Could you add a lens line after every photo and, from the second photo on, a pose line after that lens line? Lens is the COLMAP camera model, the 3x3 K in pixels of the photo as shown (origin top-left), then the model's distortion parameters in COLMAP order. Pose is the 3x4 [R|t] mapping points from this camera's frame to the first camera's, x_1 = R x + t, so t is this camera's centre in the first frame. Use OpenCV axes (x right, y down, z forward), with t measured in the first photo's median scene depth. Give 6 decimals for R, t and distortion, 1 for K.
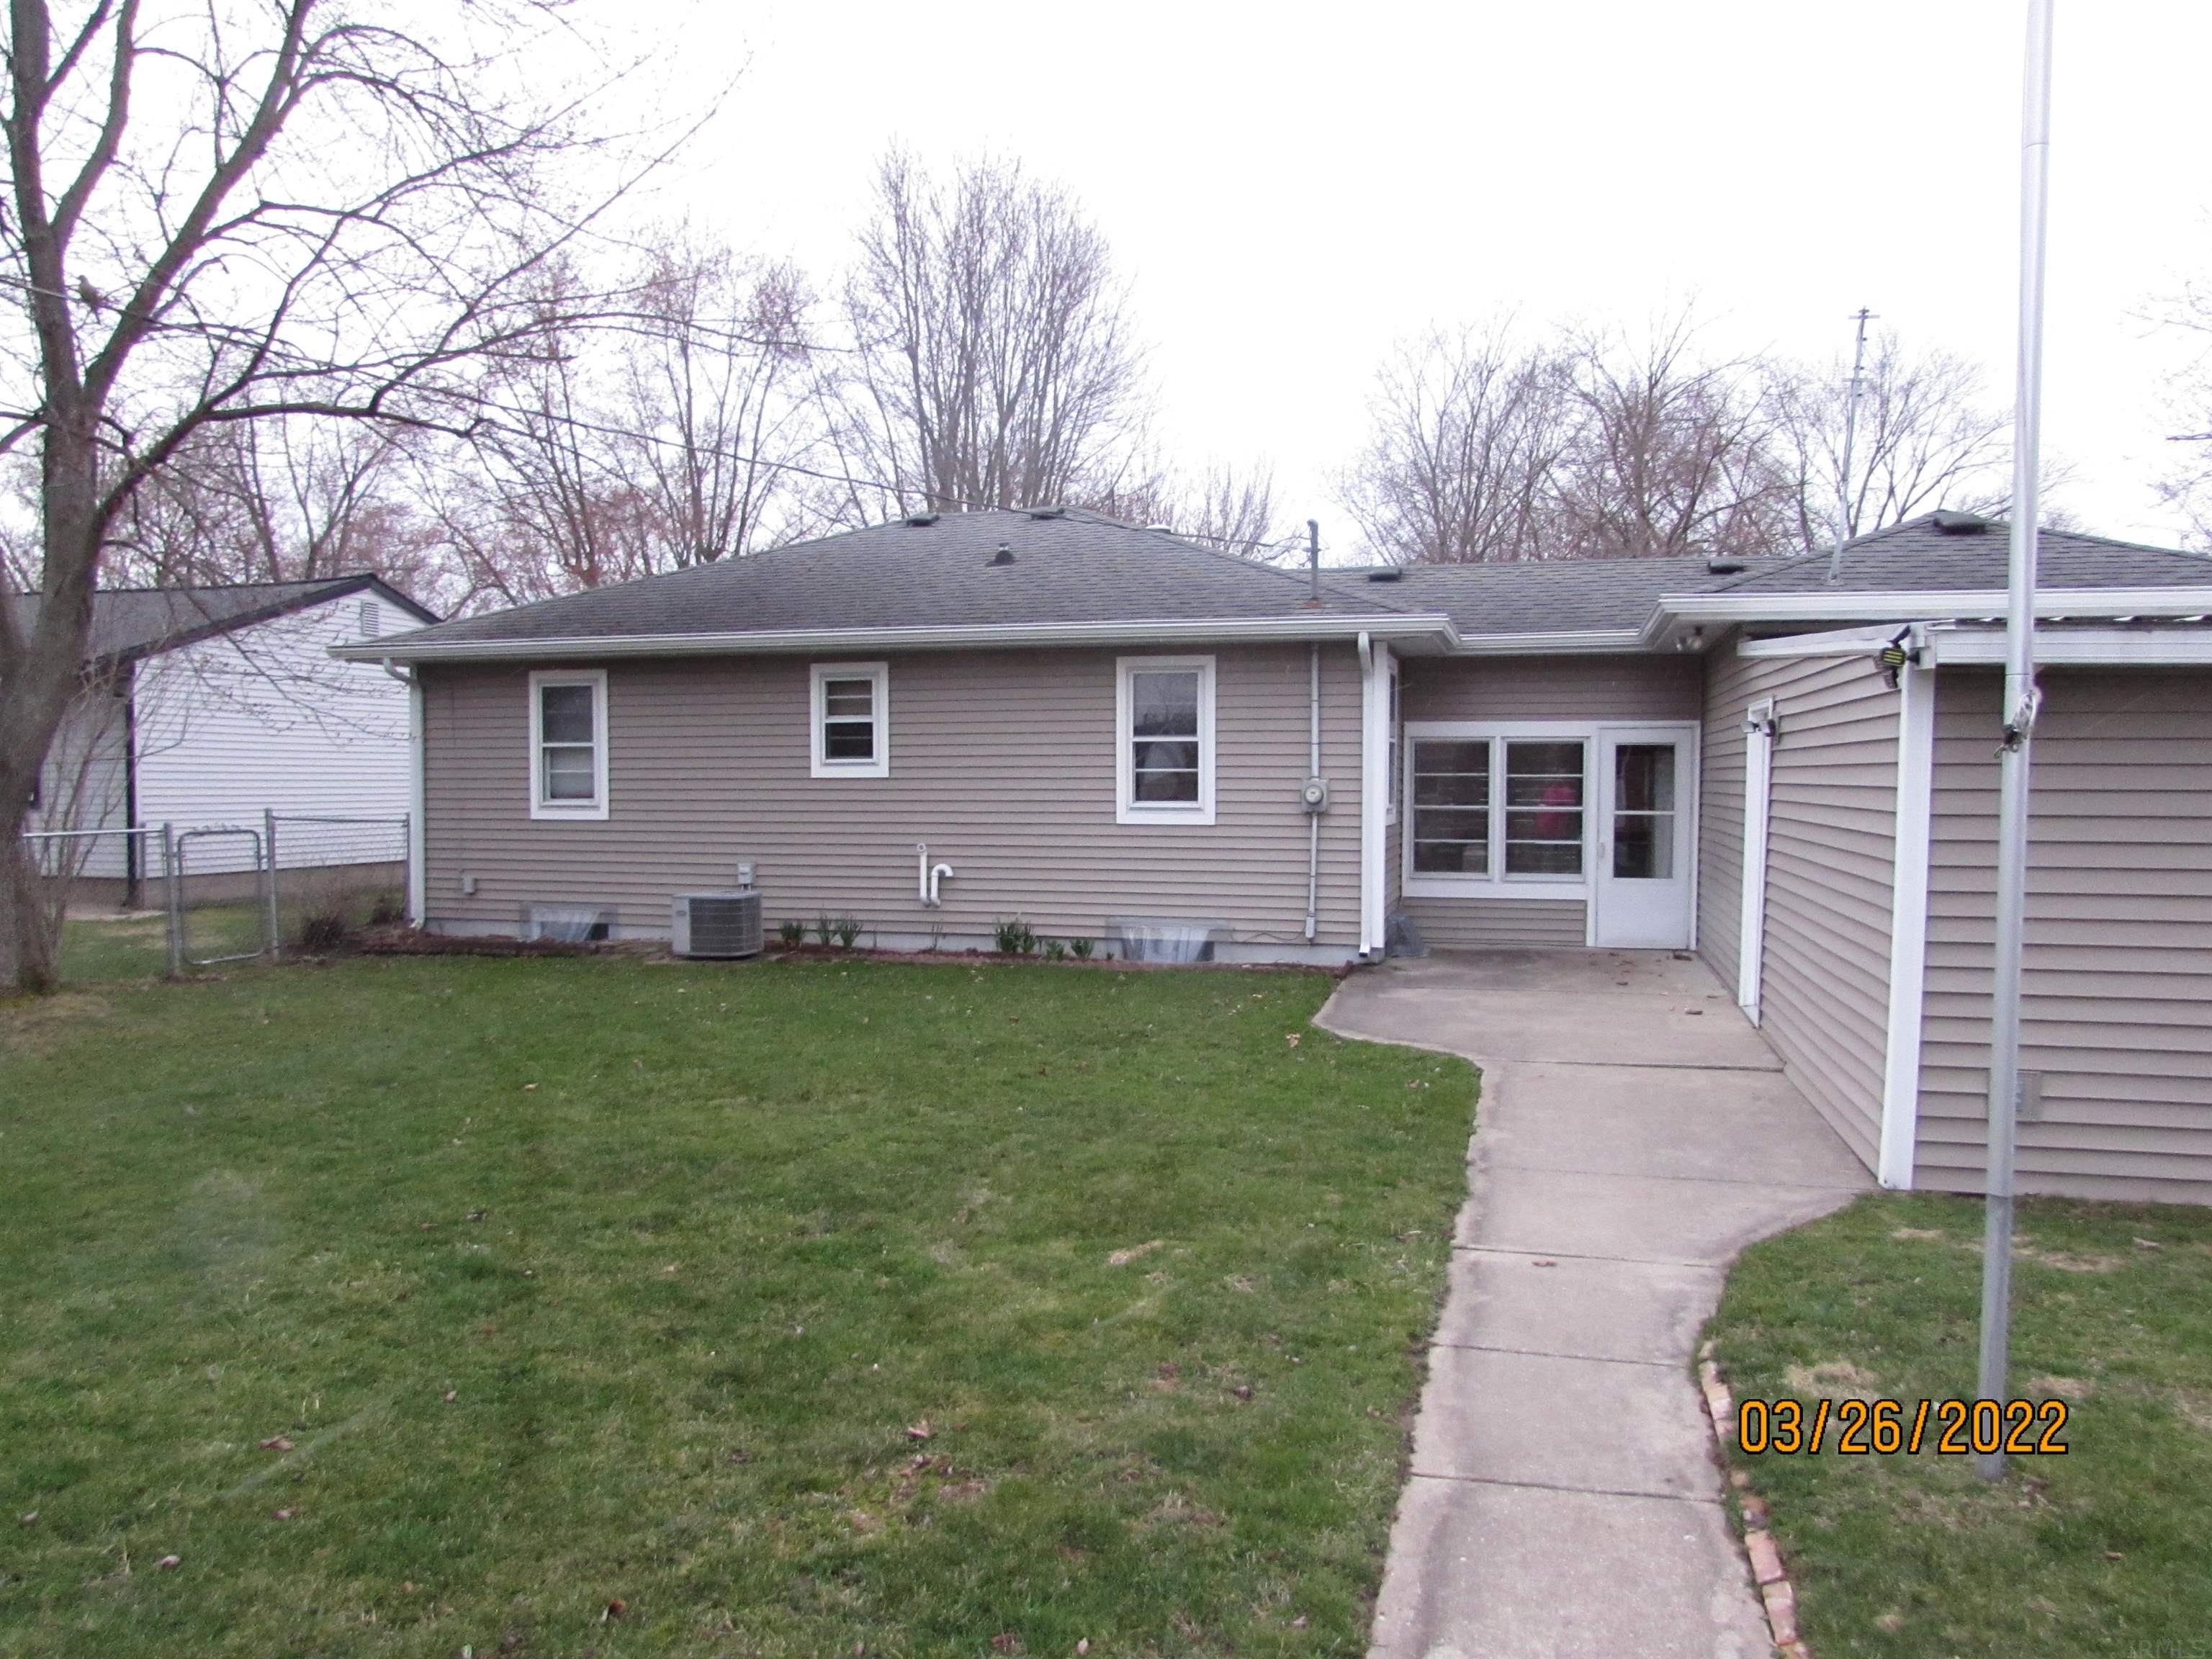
lens RADIAL K [[1566.0, 0, 1104.4], [0, 1566.0, 827.9], [0, 0, 1]] dist [-0.018299, 0.000297]
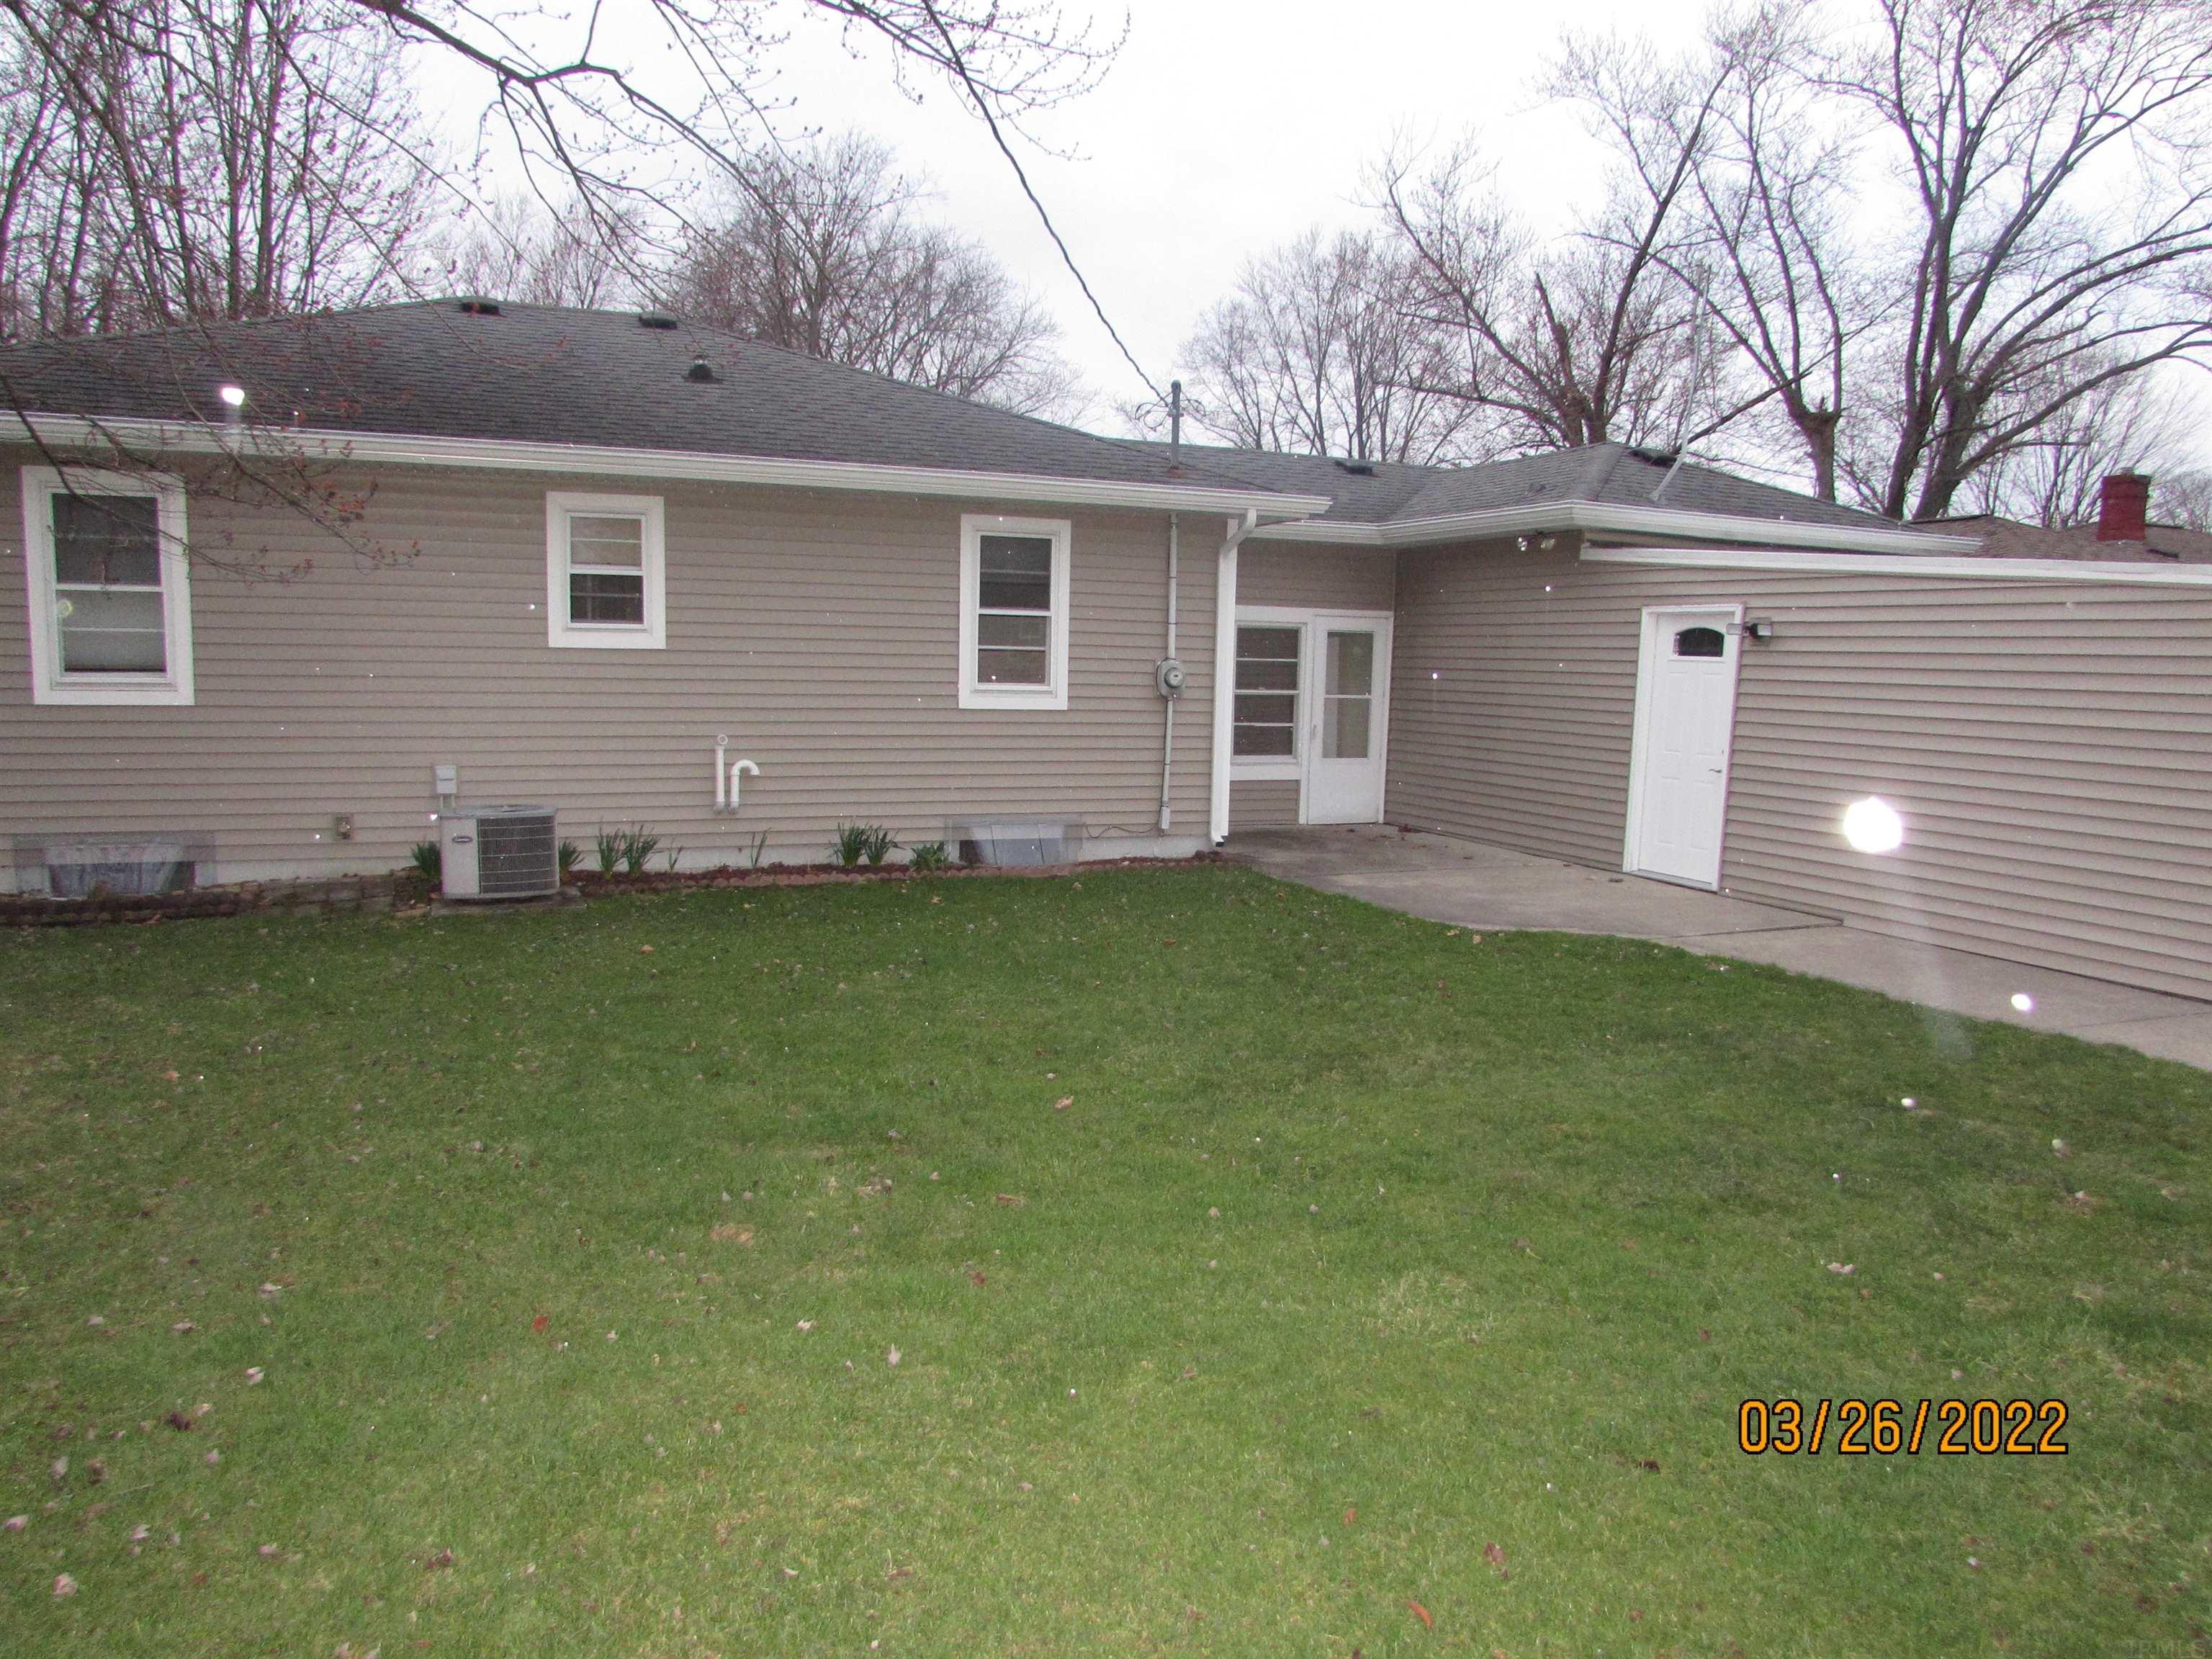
lens RADIAL K [[1566.0, 0, 1105.1], [0, 1566.0, 839.2], [0, 0, 1]] dist [-0.018299, 0.000297]
pose [[0.785368, -0.054457, 0.616630, -0.452947], [0.001686, 0.996307, 0.085841, -0.004723], [-0.619027, -0.066376, 0.782559, 0.258124]]
